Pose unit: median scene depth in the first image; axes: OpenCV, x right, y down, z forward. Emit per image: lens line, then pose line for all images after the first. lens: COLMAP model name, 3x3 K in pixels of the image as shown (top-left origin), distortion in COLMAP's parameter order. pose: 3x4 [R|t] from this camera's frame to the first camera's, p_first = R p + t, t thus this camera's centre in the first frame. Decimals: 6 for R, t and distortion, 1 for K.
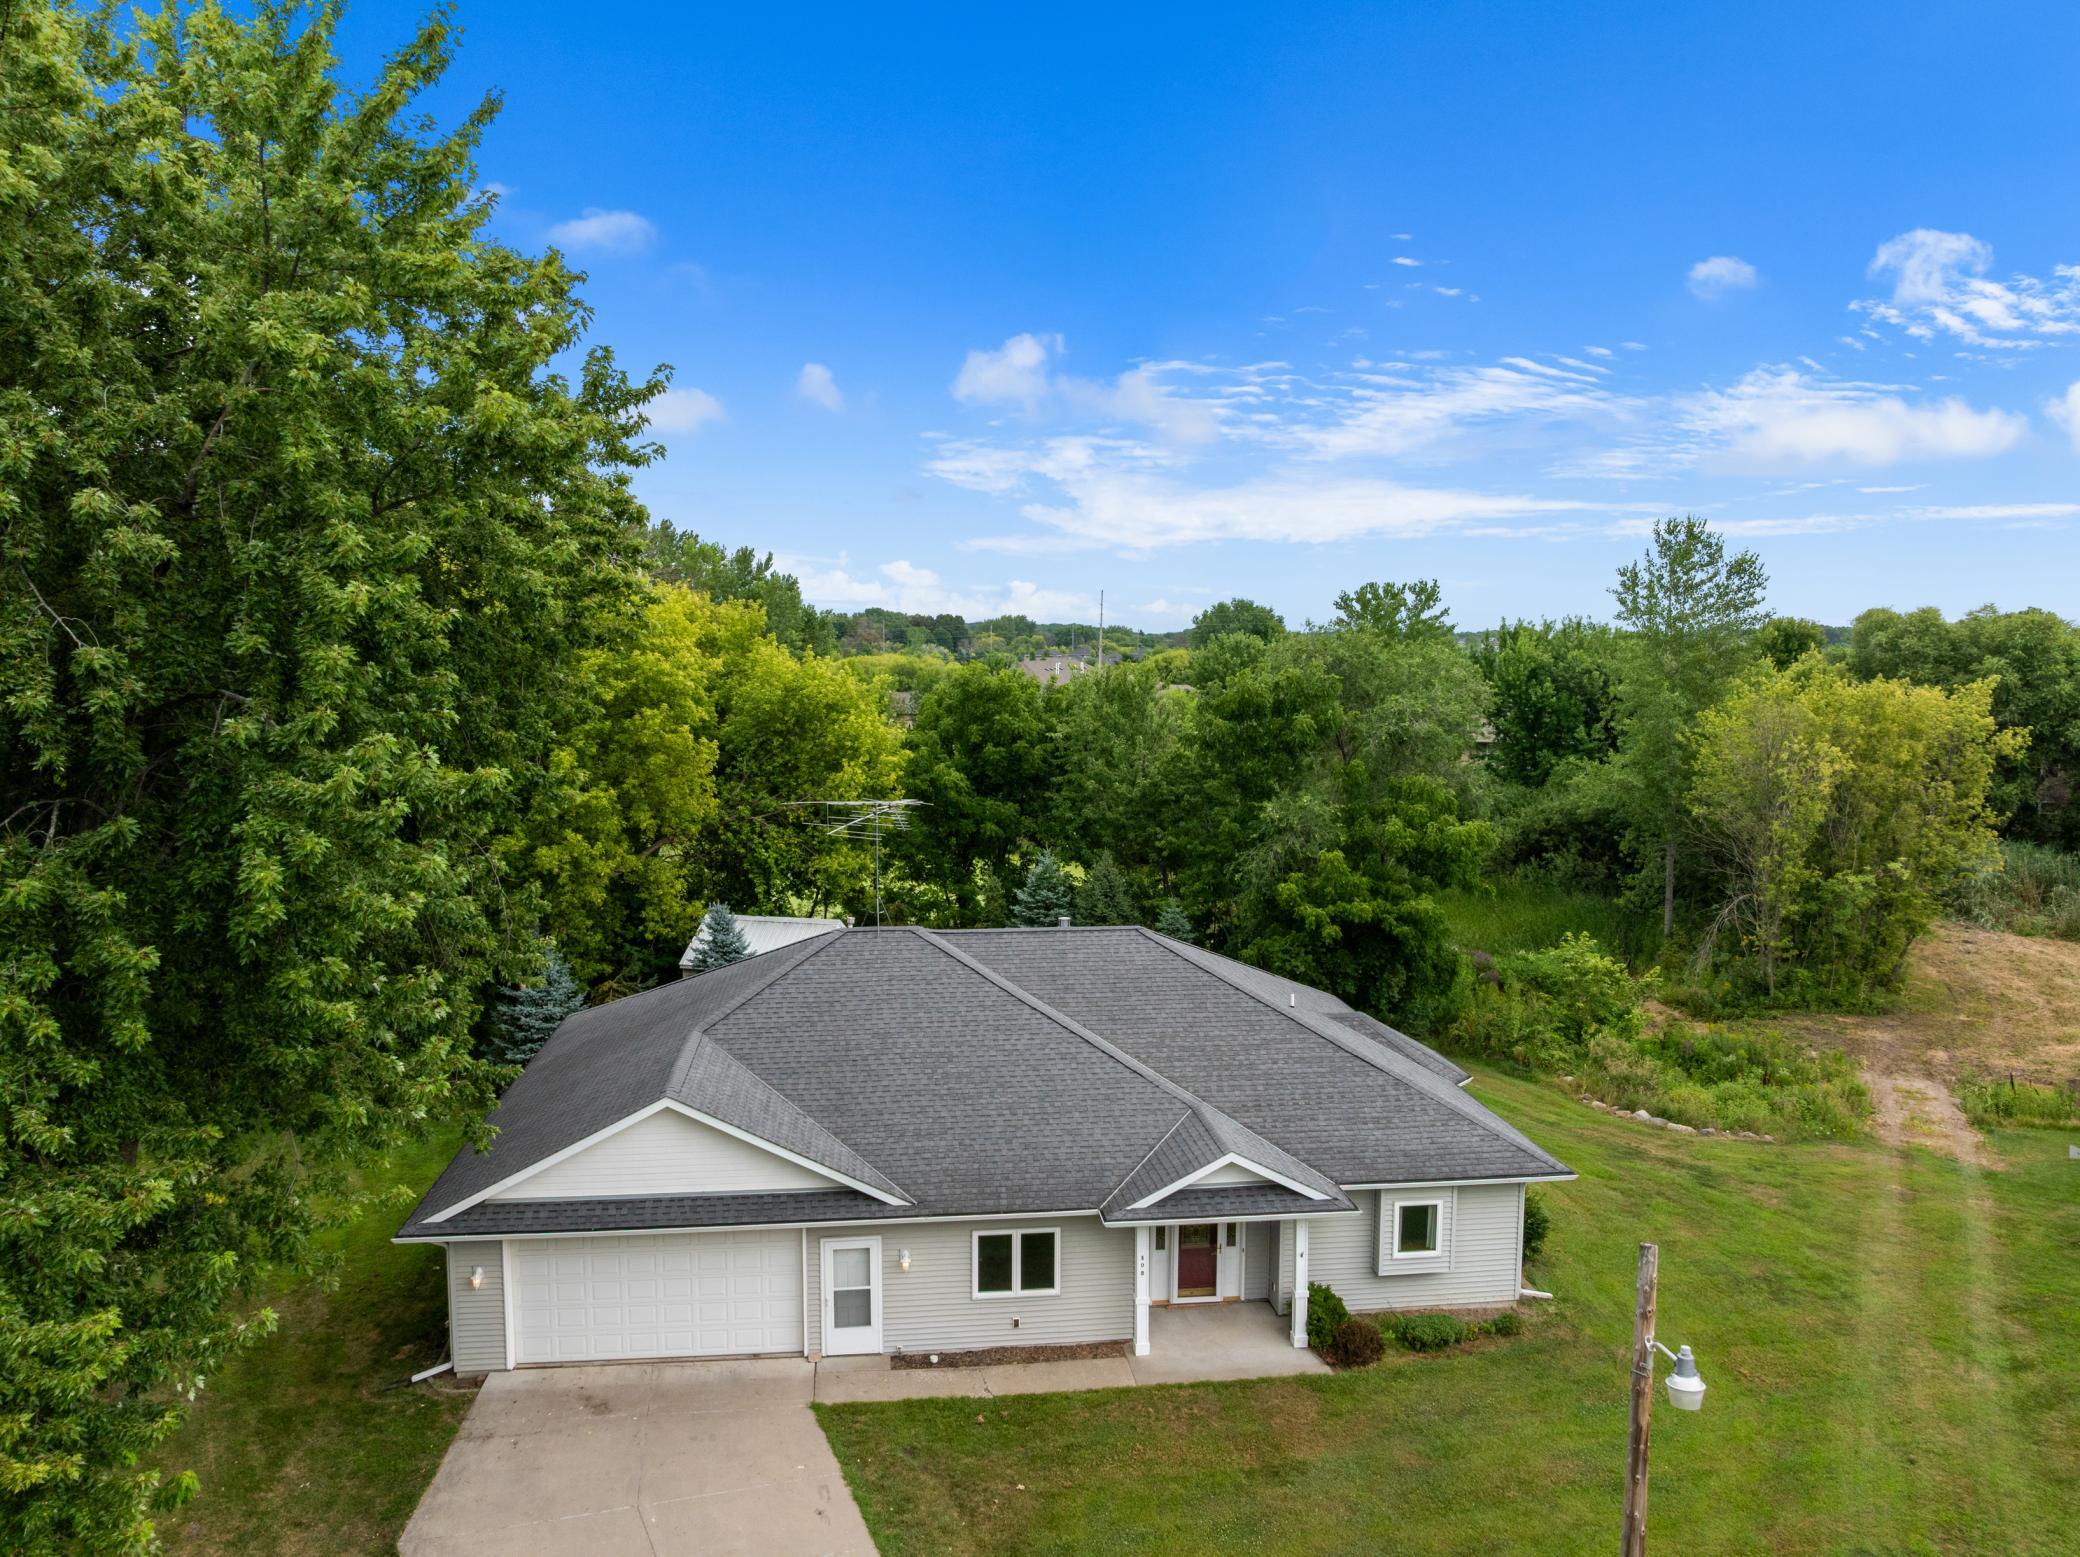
lens RADIAL K [[1464.8, 0, 1041.5], [0, 1464.8, 774.4], [0, 0, 1]] dist [-0.040769, 0.010741]
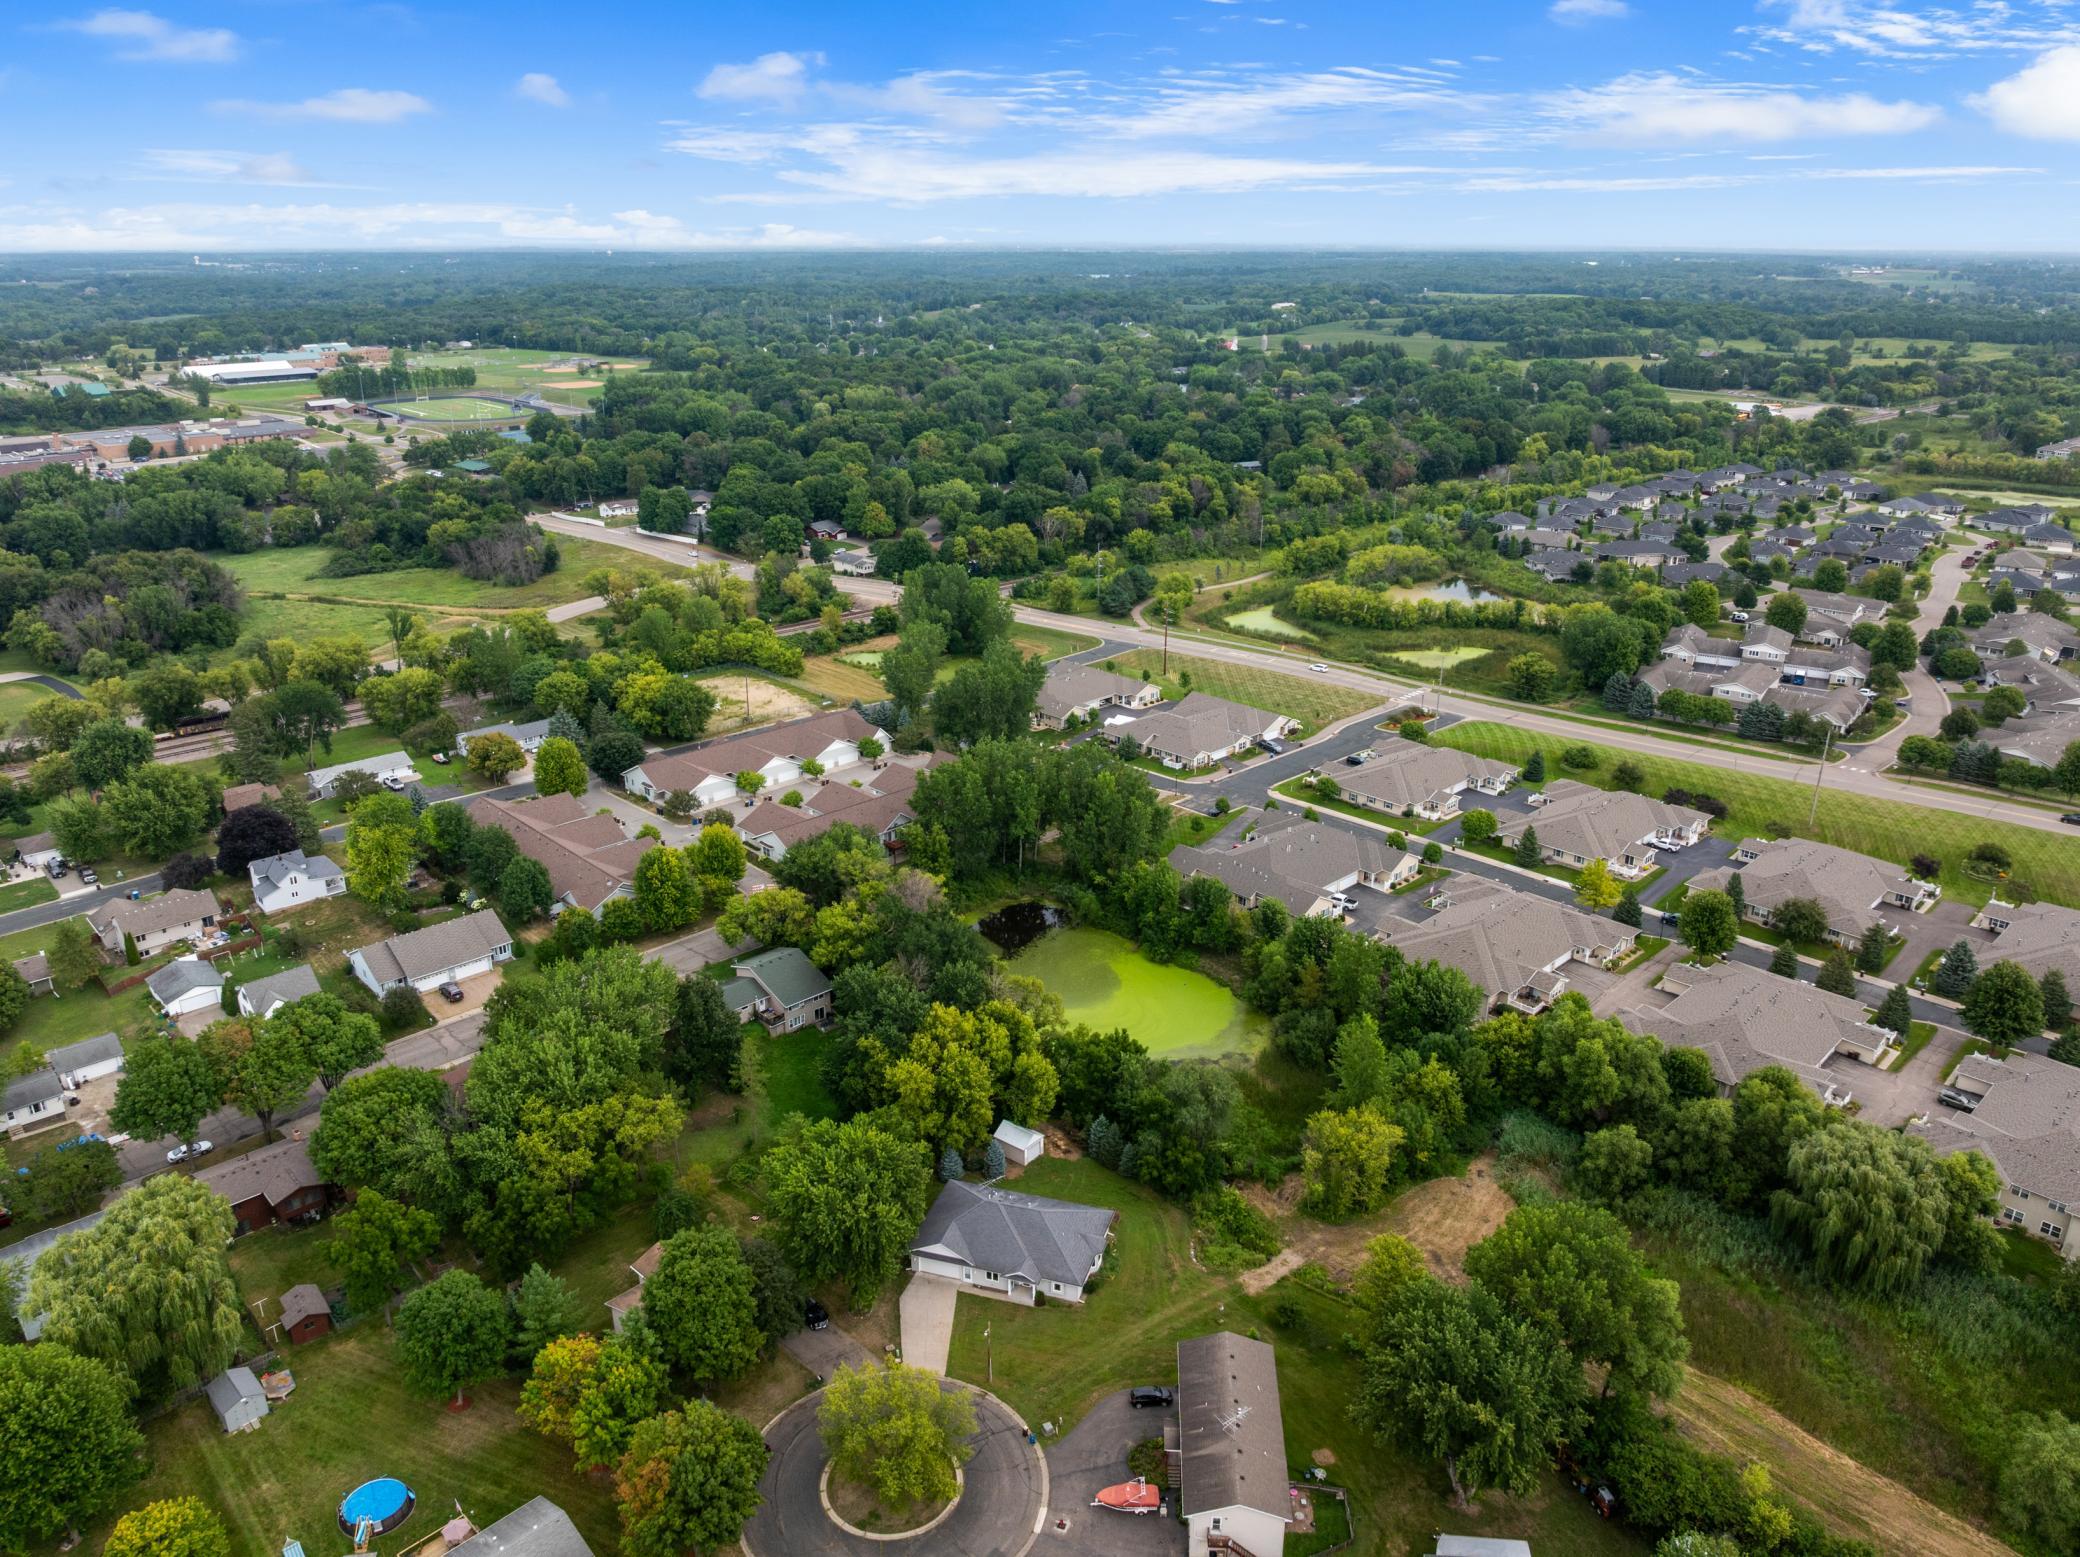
lens RADIAL K [[1466.7, 0, 1039.8], [0, 1466.7, 774.6], [0, 0, 1]] dist [-0.017161, -0.042546]
pose [[0.907178, 0.141523, -0.396230, 2.360316], [-0.031454, 0.961909, 0.271553, -3.460366], [0.419569, -0.233884, 0.877075, -3.933608]]
